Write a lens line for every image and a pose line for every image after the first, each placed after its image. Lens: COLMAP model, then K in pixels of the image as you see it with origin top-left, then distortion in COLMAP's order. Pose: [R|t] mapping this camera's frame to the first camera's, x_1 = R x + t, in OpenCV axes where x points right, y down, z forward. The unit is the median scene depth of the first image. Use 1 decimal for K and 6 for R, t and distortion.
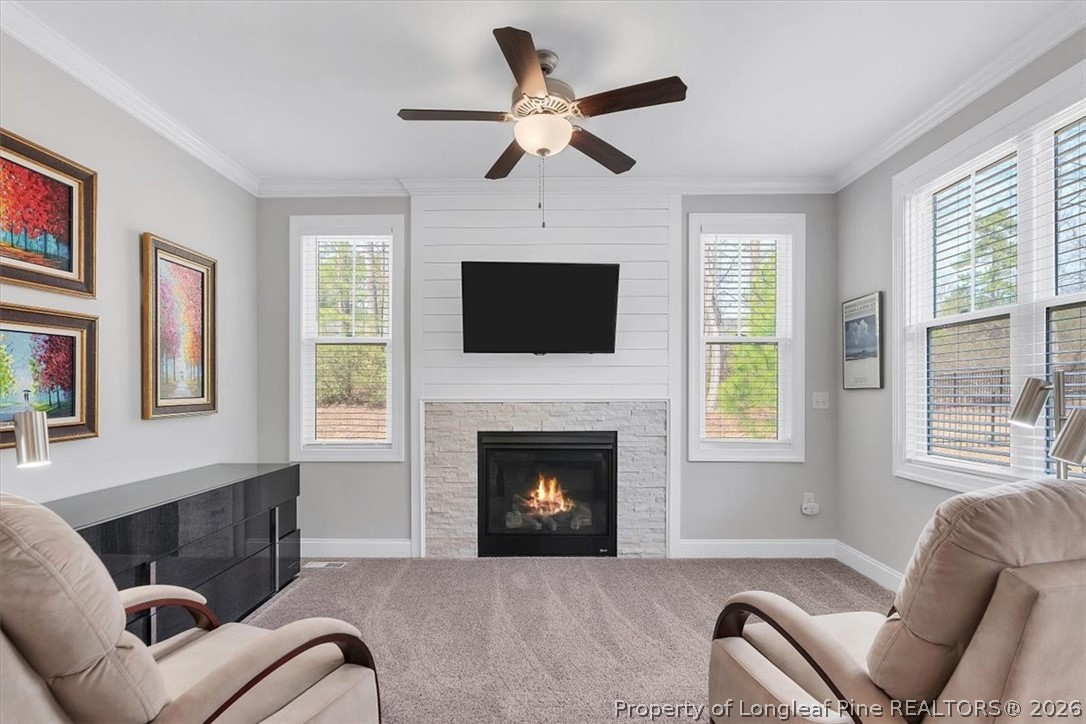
lens RADIAL K [[546.7, 0, 538.5], [0, 546.7, 387.0], [0, 0, 1]] dist [-0.005961, 0.000116]
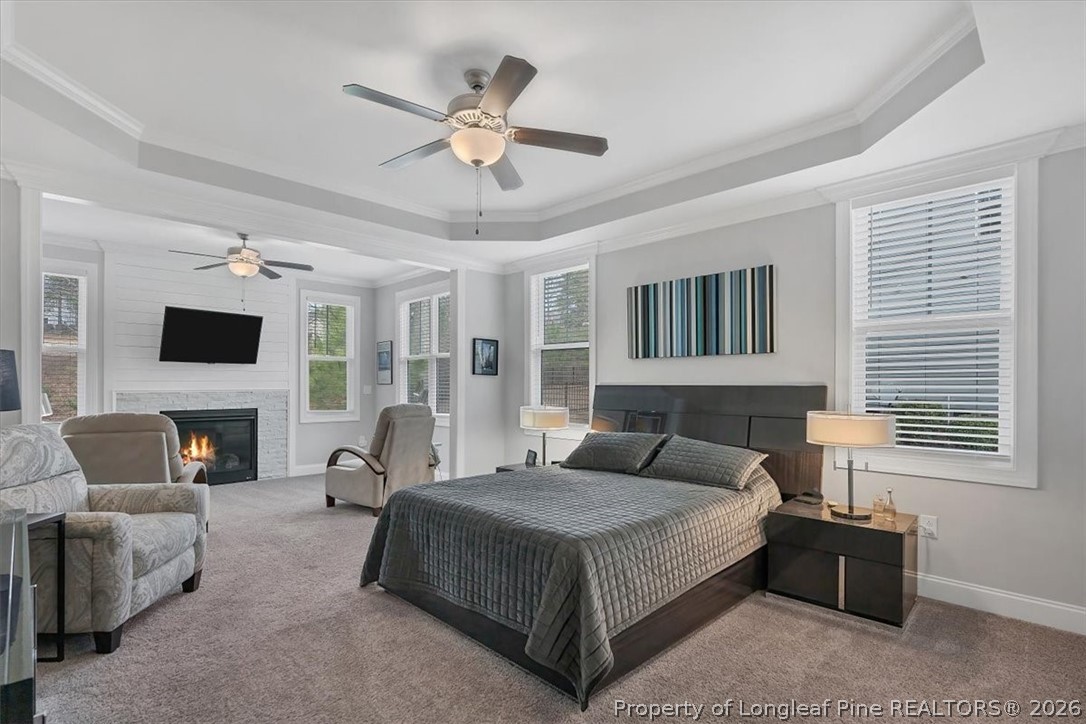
lens RADIAL K [[546.7, 0, 538.5], [0, 546.7, 387.0], [0, 0, 1]] dist [-0.005961, 0.000116]
pose [[0.729951, -0.002408, 0.683495, -0.402051], [-0.004685, 0.999953, 0.008527, -0.005964], [-0.683483, -0.009426, 0.729905, -0.905285]]
